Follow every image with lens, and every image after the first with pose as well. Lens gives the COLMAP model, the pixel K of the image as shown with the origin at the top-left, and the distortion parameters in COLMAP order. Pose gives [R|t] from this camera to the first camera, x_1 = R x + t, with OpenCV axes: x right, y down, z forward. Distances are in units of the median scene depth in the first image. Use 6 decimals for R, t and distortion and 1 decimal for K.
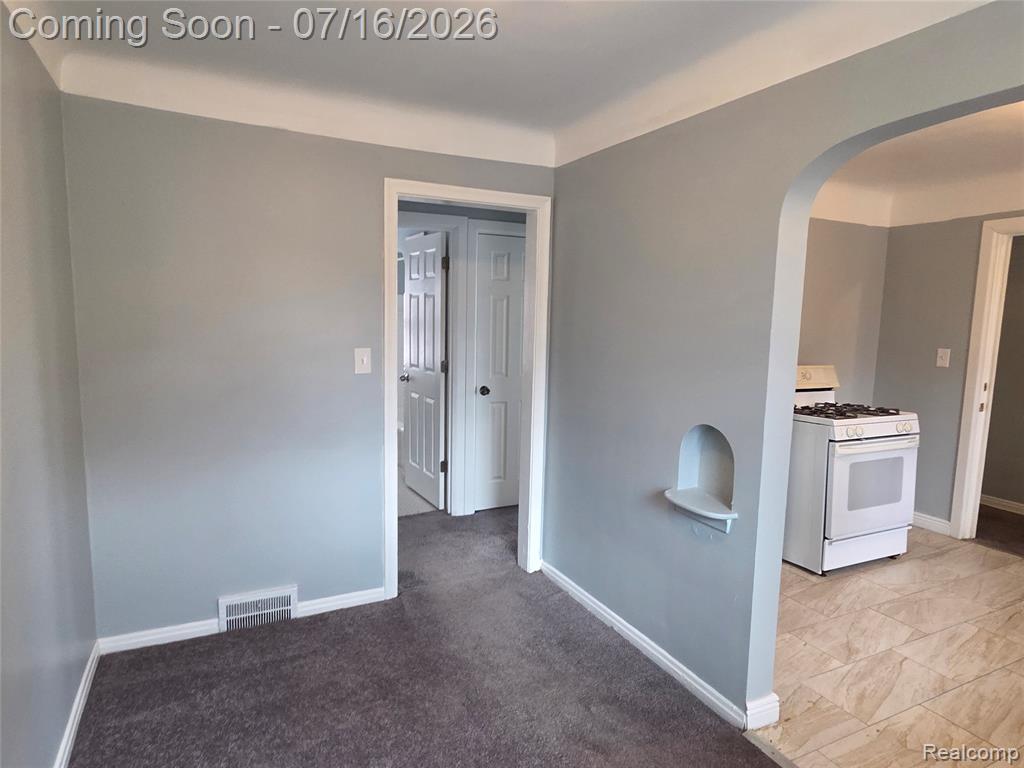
lens RADIAL K [[615.6, 0, 509.7], [0, 615.6, 386.4], [0, 0, 1]] dist [0.004814, -0.001267]
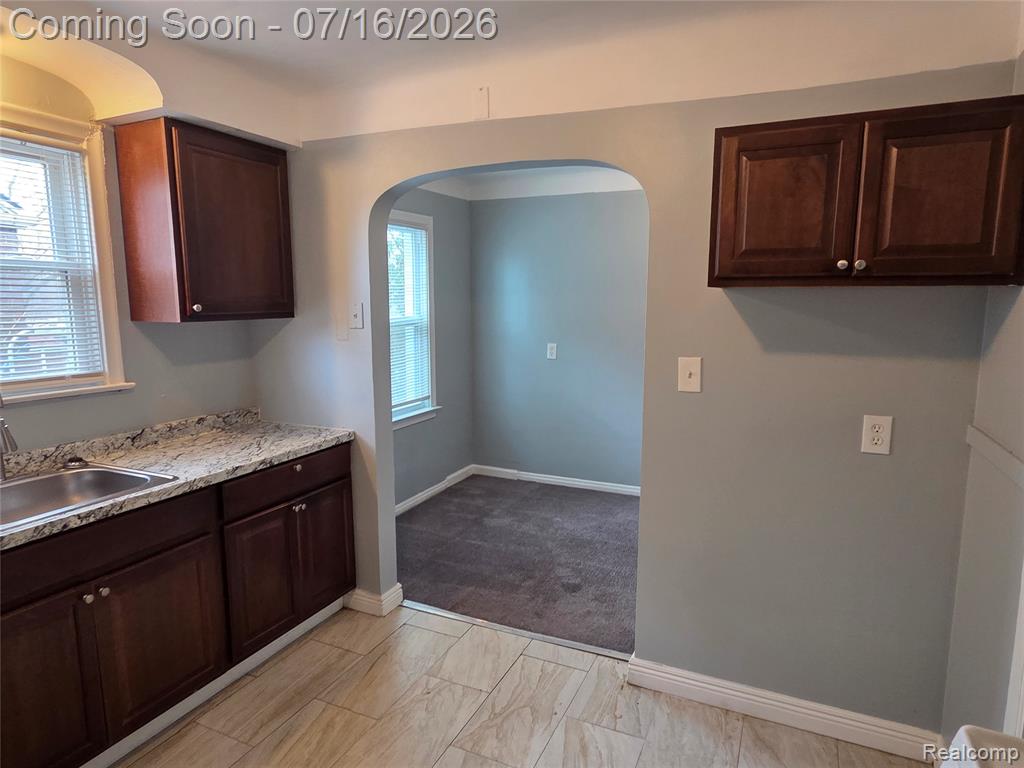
lens RADIAL K [[615.6, 0, 509.7], [0, 615.6, 386.4], [0, 0, 1]] dist [0.004814, -0.001267]
pose [[-0.781340, 0.065349, -0.620674, 0.739619], [-0.100989, 0.968158, 0.229065, -0.106753], [0.615880, 0.241659, -0.749862, 0.938837]]
